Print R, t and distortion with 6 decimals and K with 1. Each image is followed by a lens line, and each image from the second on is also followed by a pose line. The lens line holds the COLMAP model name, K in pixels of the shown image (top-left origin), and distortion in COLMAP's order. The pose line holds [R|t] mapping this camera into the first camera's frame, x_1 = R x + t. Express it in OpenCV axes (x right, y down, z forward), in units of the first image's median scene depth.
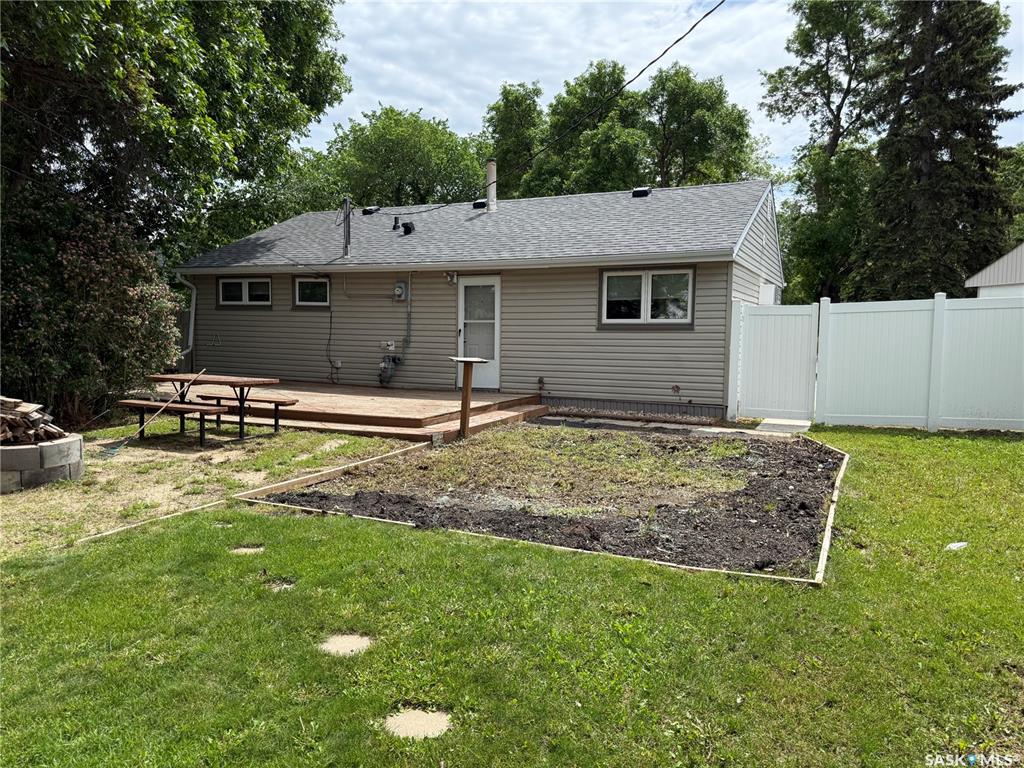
lens RADIAL K [[718.3, 0, 512.8], [0, 718.3, 386.3], [0, 0, 1]] dist [0.054594, -0.059612]
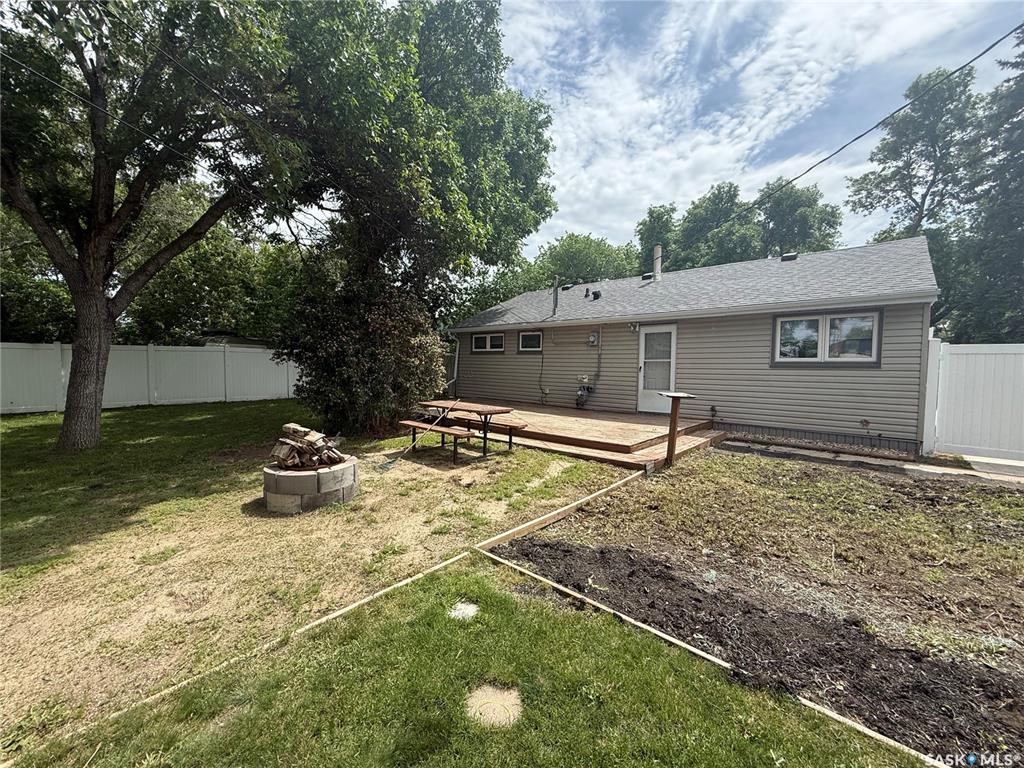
lens RADIAL K [[407.1, 0, 509.9], [0, 407.1, 375.4], [0, 0, 1]] dist [0.002265, -0.000780]
pose [[0.957238, 0.006580, -0.289227, -0.101423], [-0.022690, 0.998369, -0.052381, -0.022787], [0.288411, 0.056703, 0.955826, 0.259100]]
